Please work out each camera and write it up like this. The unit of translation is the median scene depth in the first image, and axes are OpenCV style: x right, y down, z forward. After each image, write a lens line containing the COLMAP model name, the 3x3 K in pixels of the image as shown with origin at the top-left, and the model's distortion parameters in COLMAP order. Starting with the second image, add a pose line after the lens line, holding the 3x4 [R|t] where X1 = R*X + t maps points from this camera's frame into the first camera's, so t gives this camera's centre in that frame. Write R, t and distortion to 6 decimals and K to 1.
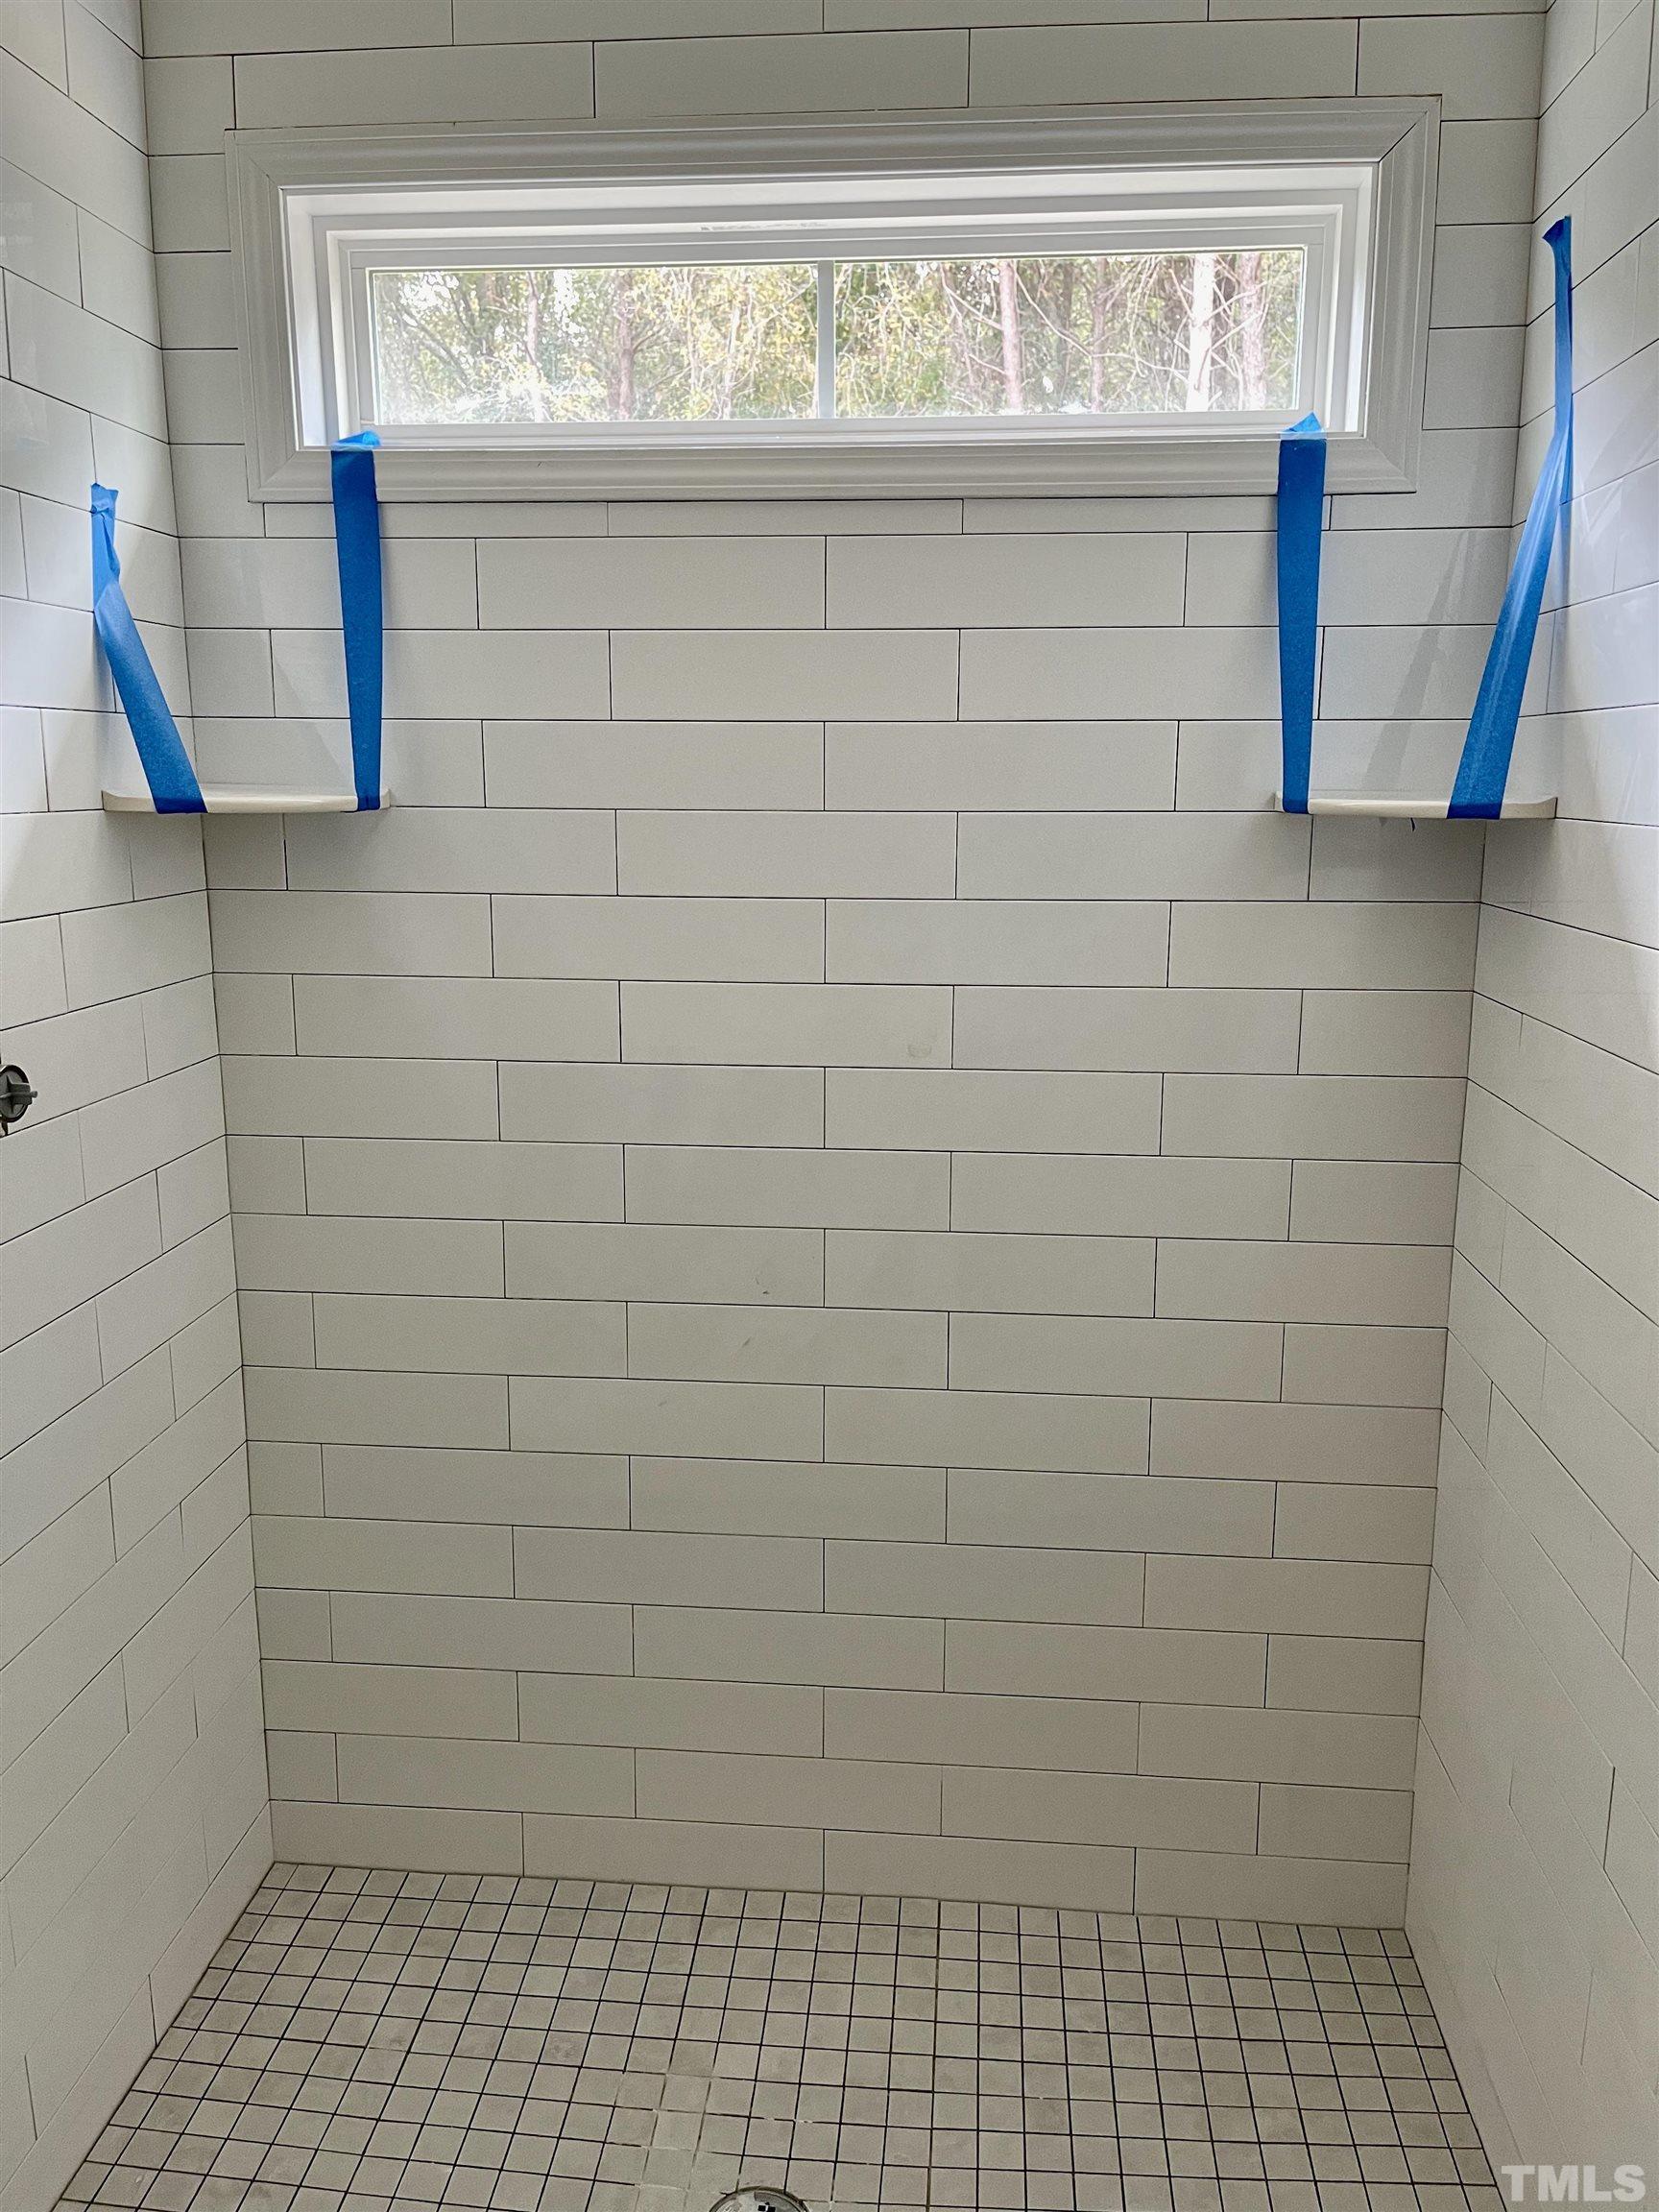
lens RADIAL K [[1692.0, 0, 818.9], [0, 1692.0, 1086.6], [0, 0, 1]] dist [0.057266, -0.072064]
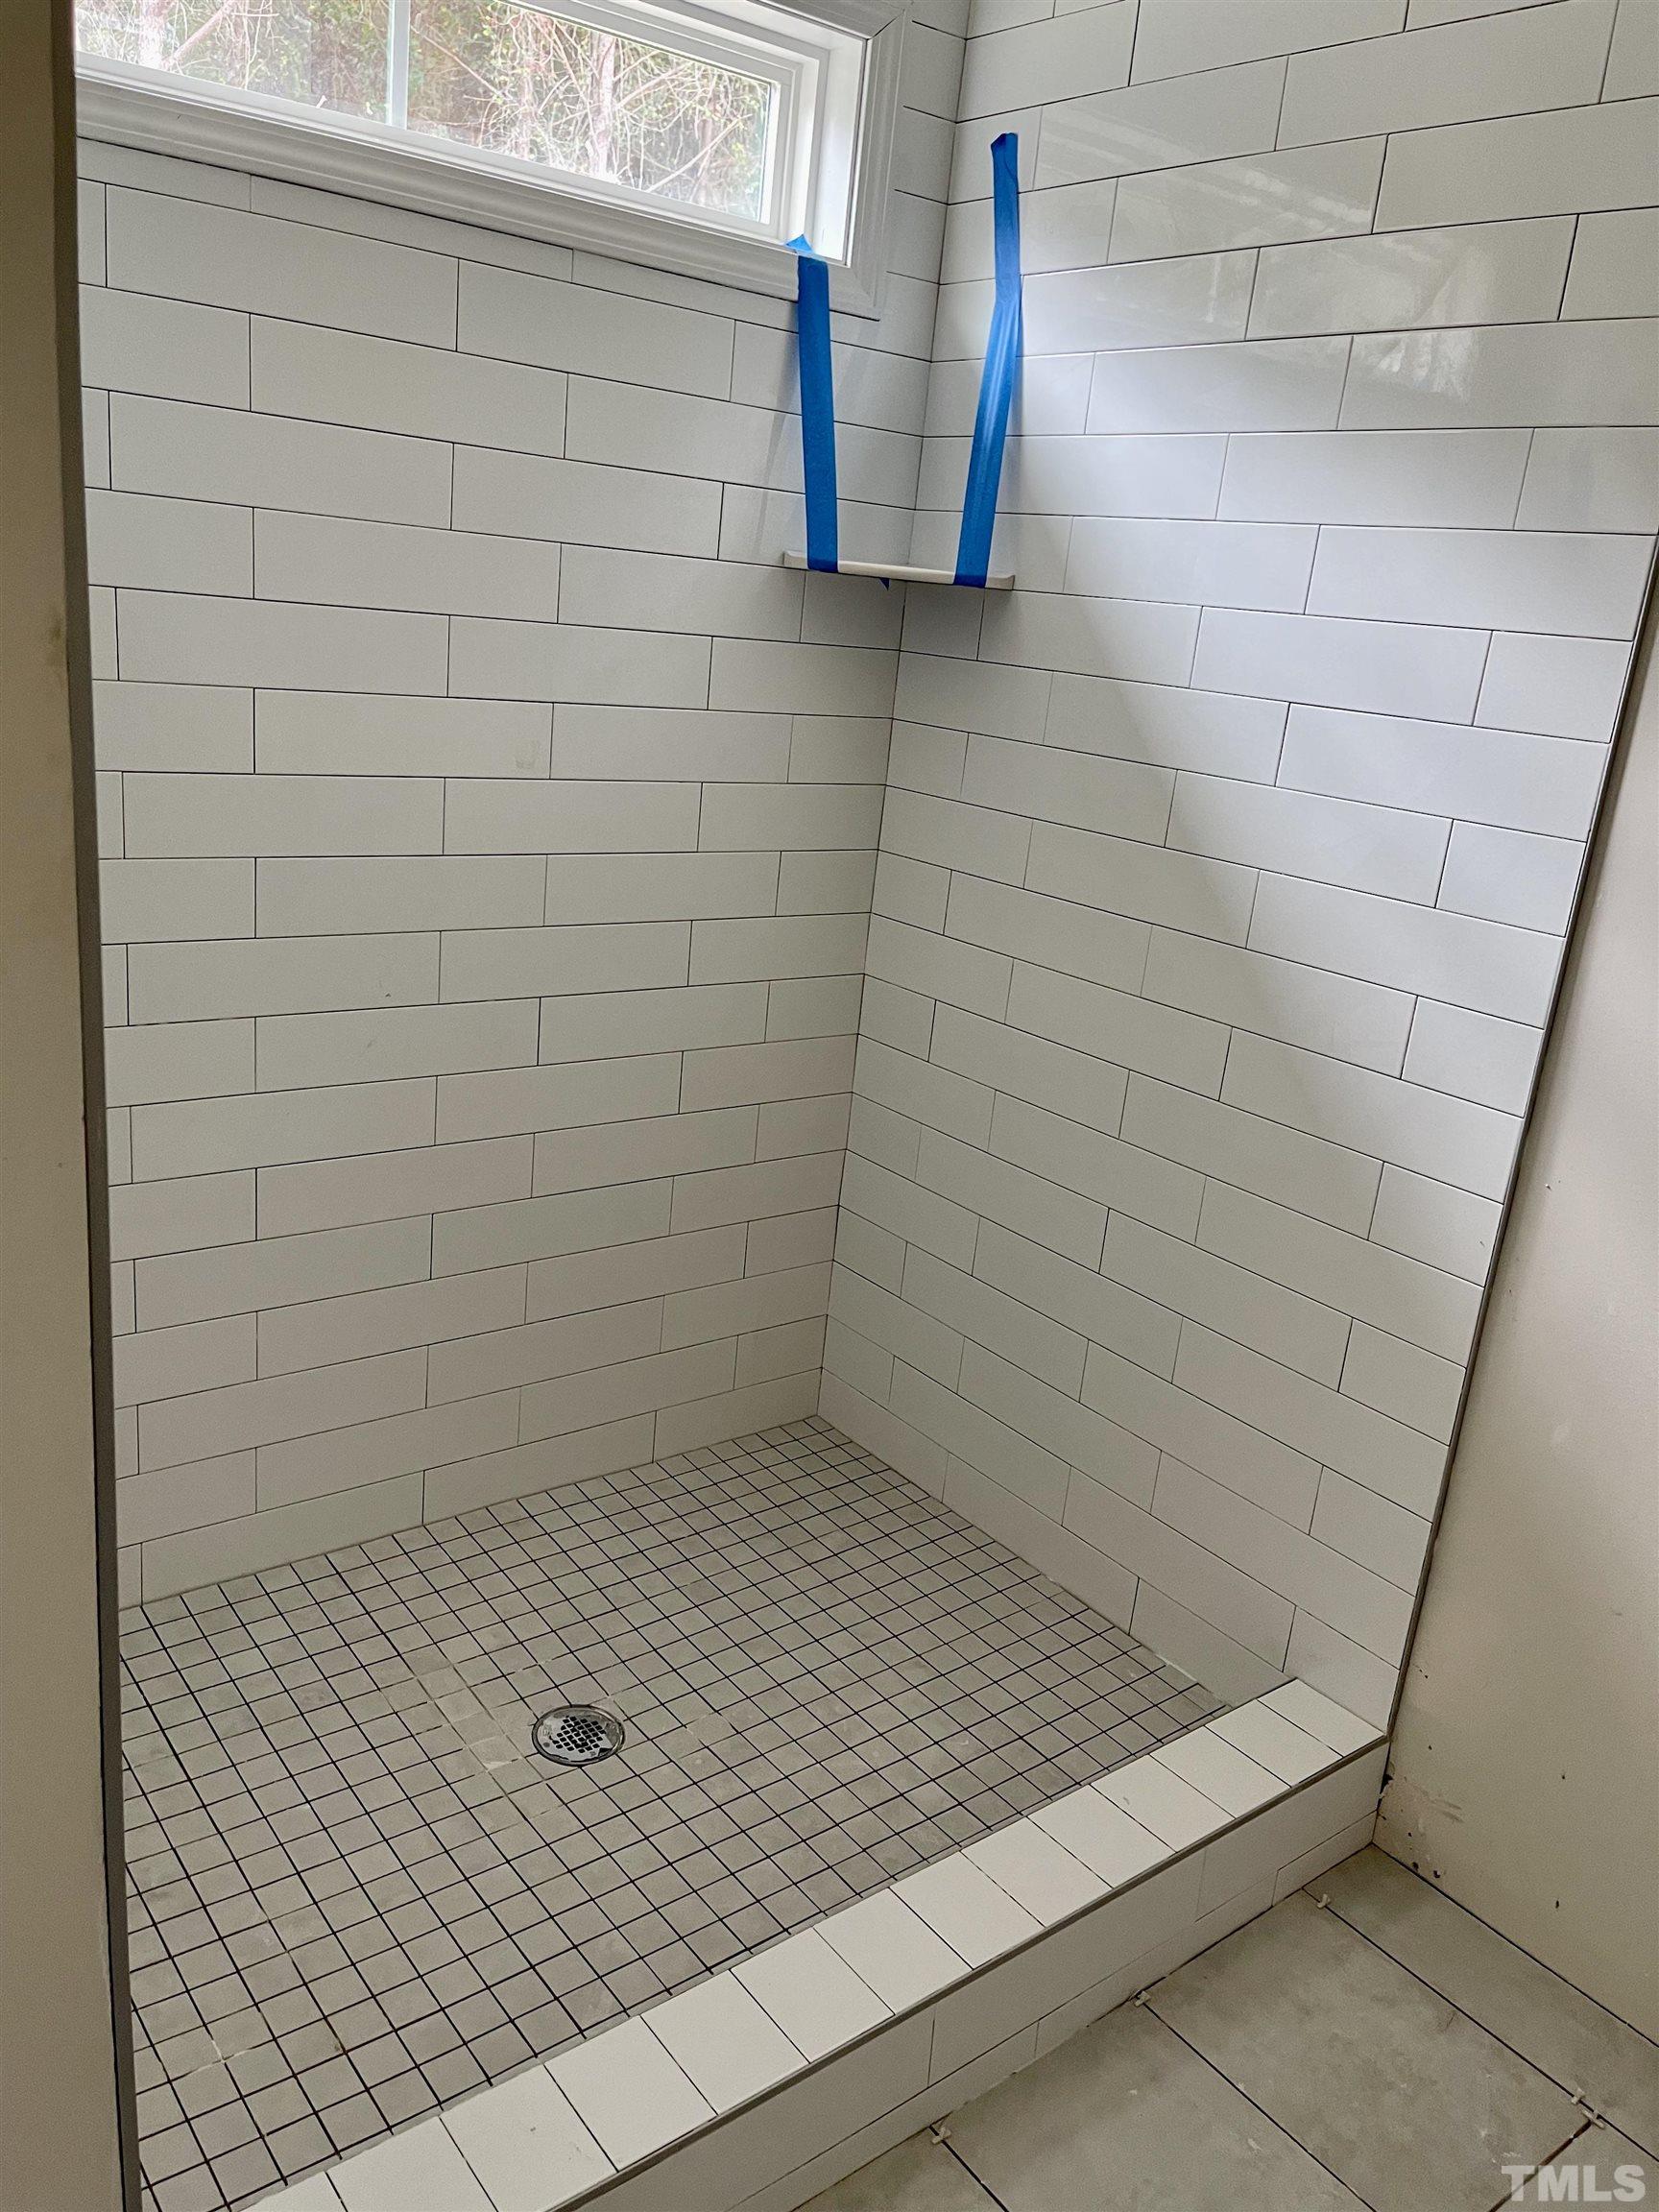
lens RADIAL K [[1692.0, 0, 812.1], [0, 1692.0, 1113.8], [0, 0, 1]] dist [0.057266, -0.072064]
pose [[0.731566, -0.134204, 0.668432, -0.624555], [0.034835, 0.986512, 0.159941, 0.037039], [-0.680881, -0.093722, 0.726373, 0.034266]]
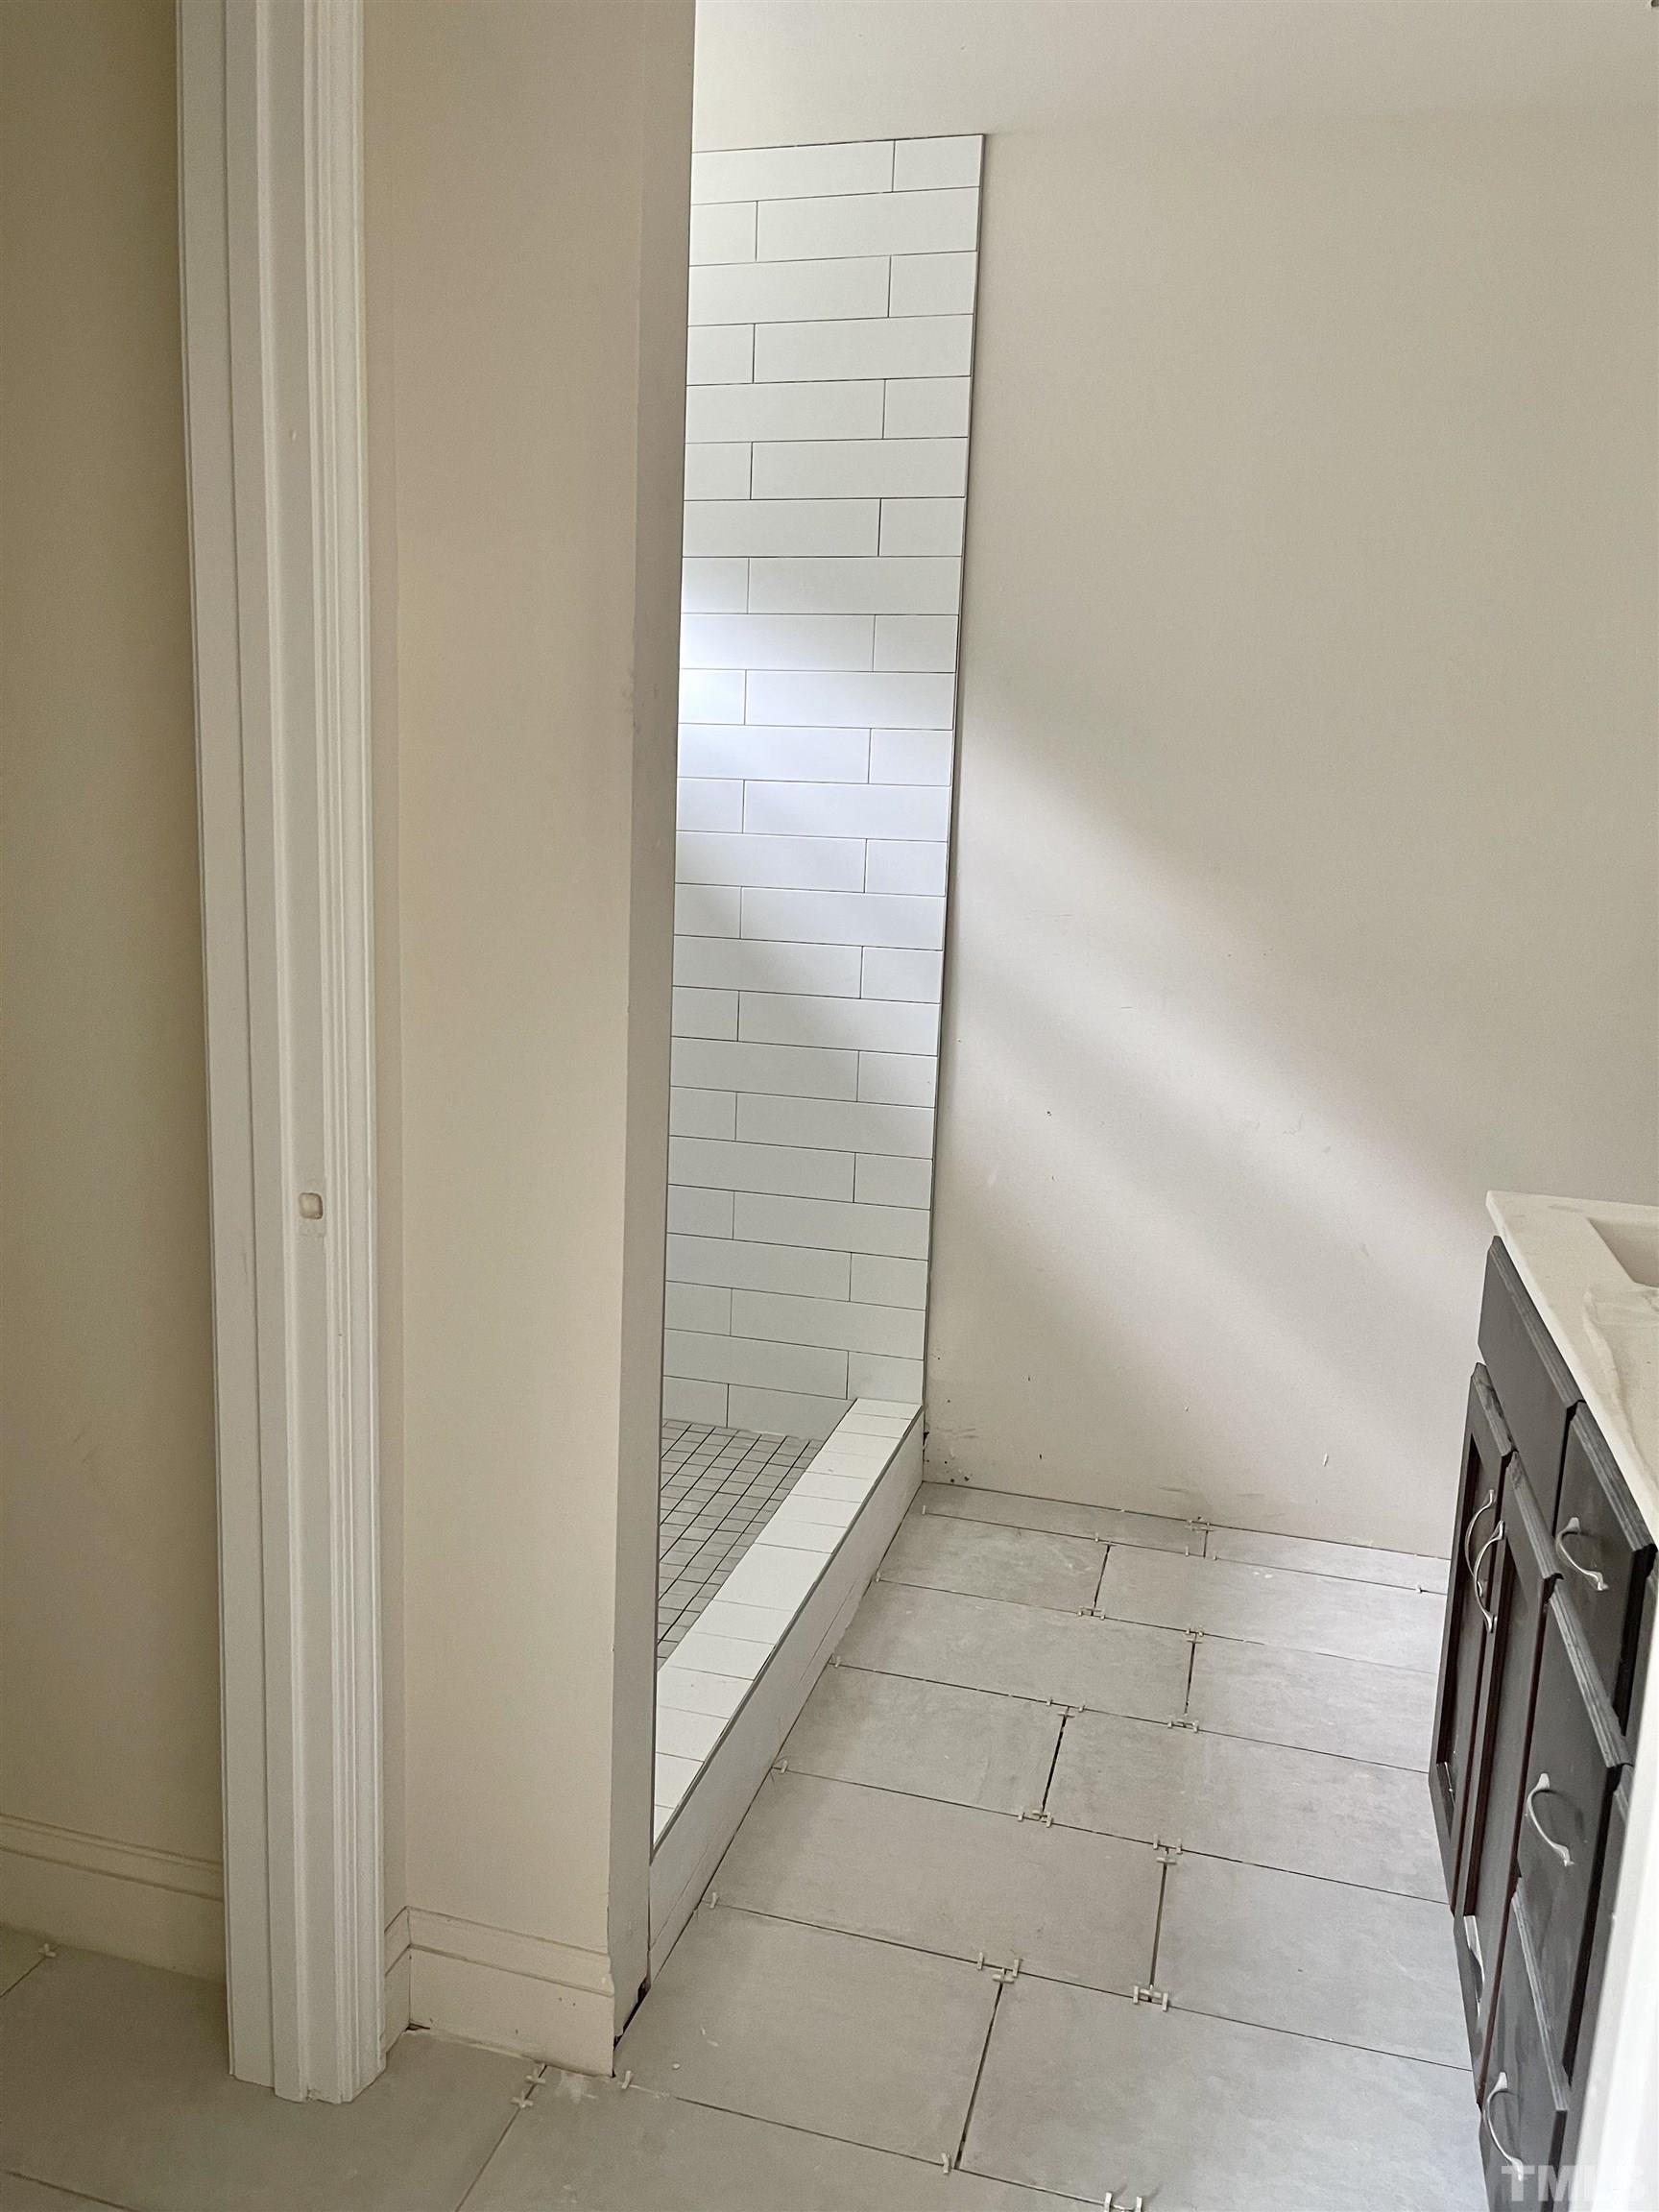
lens RADIAL K [[1692.0, 0, 815.7], [0, 1692.0, 1099.4], [0, 0, 1]] dist [0.057266, -0.072064]
pose [[0.182204, -0.168906, 0.968645, -1.322866], [0.153004, 0.978005, 0.141758, 0.046119], [-0.971284, 0.122377, 0.204039, 0.251682]]
